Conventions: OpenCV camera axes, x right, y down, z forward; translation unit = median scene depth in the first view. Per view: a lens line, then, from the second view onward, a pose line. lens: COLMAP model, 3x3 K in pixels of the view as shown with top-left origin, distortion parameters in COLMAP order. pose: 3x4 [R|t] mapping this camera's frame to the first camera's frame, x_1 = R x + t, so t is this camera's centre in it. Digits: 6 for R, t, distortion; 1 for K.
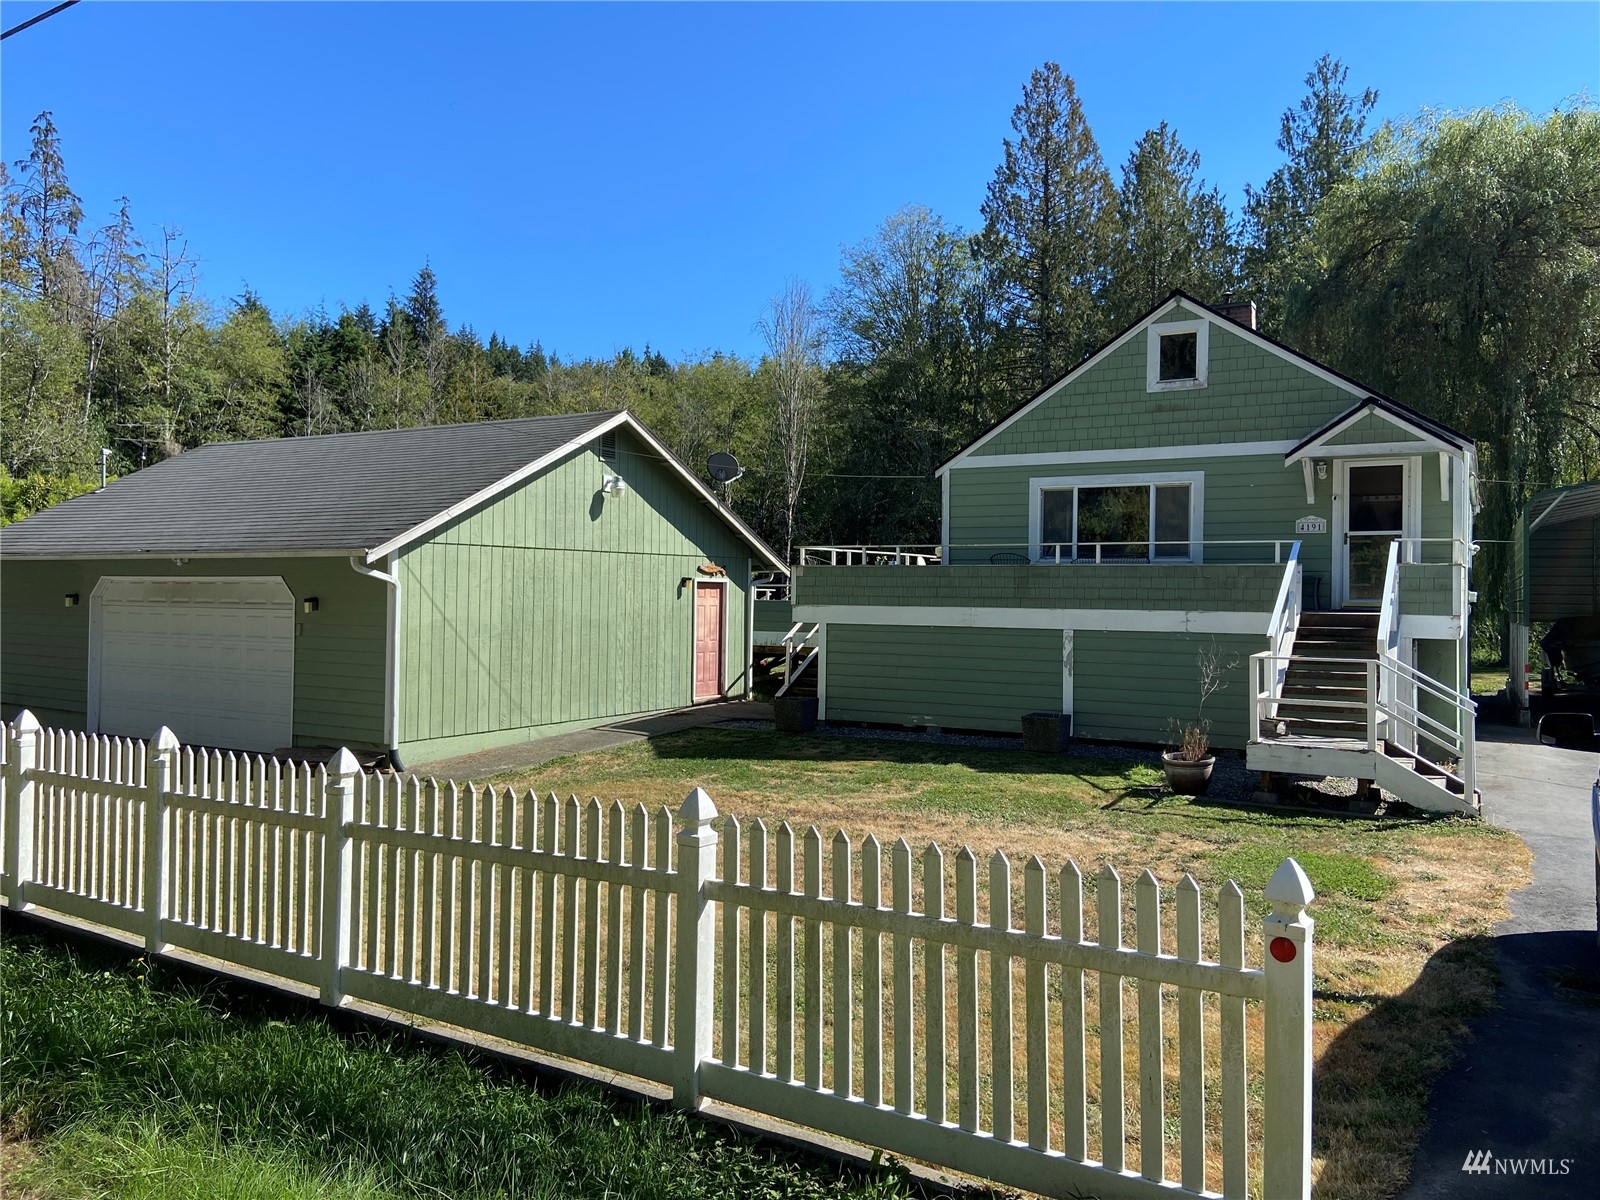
lens RADIAL K [[1202.0, 0, 800.5], [0, 1202.0, 601.9], [0, 0, 1]] dist [0.008285, -0.006511]
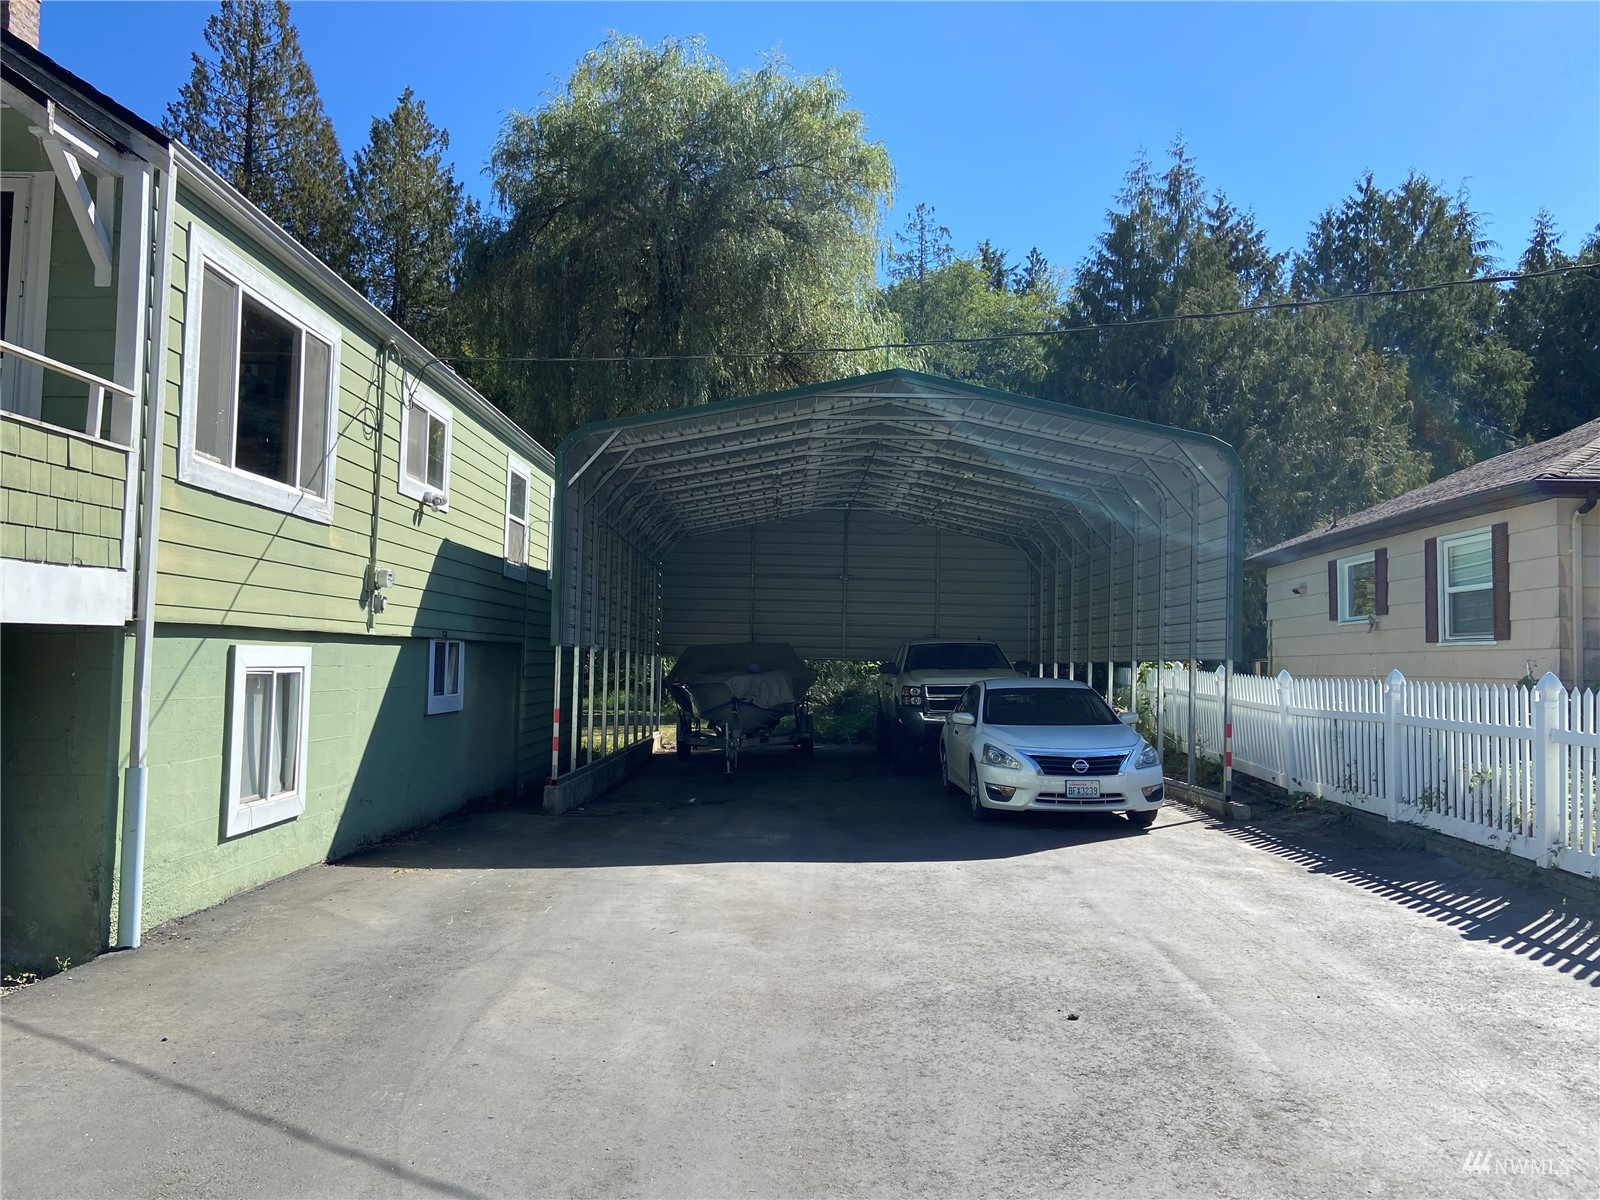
lens RADIAL K [[1202.0, 0, 802.2], [0, 1202.0, 598.1], [0, 0, 1]] dist [0.008285, -0.006511]
pose [[0.867297, 0.033915, 0.496634, 0.483686], [-0.008382, 0.998530, -0.053552, 0.033346], [-0.497720, 0.042282, 0.866306, 0.483744]]
